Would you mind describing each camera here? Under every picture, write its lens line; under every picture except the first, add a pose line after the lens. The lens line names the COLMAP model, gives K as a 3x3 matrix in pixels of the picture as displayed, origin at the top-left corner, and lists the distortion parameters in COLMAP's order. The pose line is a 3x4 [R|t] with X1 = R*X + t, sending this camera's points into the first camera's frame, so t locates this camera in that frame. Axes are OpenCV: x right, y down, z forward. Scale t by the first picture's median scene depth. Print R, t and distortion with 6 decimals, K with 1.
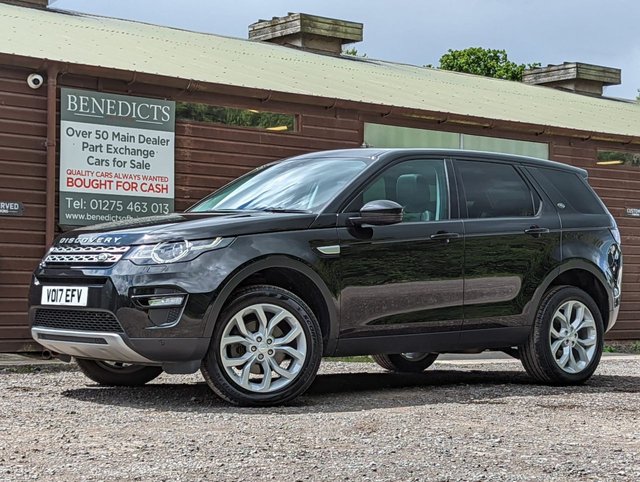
lens RADIAL K [[1398.6, 0, 336.2], [0, 1398.6, 262.3], [0, 0, 1]] dist [0.209244, 0.000000]
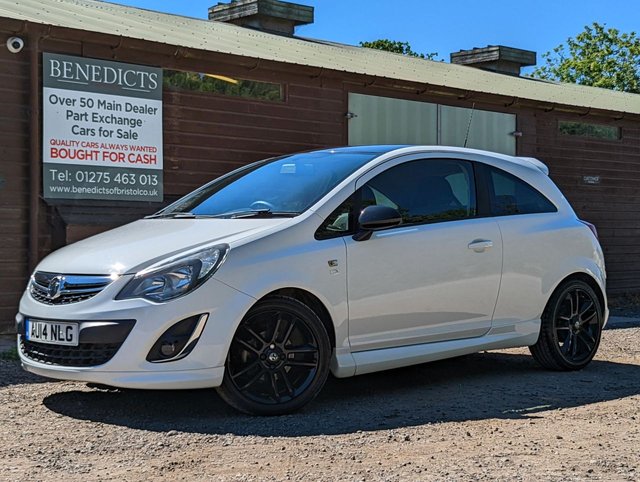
lens RADIAL K [[1093.0, 0, 334.1], [0, 1093.0, 245.4], [0, 0, 1]] dist [0.090521, 0.000000]
pose [[0.996455, -0.011604, 0.083324, -0.062599], [0.009475, 0.999619, 0.025908, -0.011961], [-0.083593, -0.025027, 0.996186, 0.243657]]
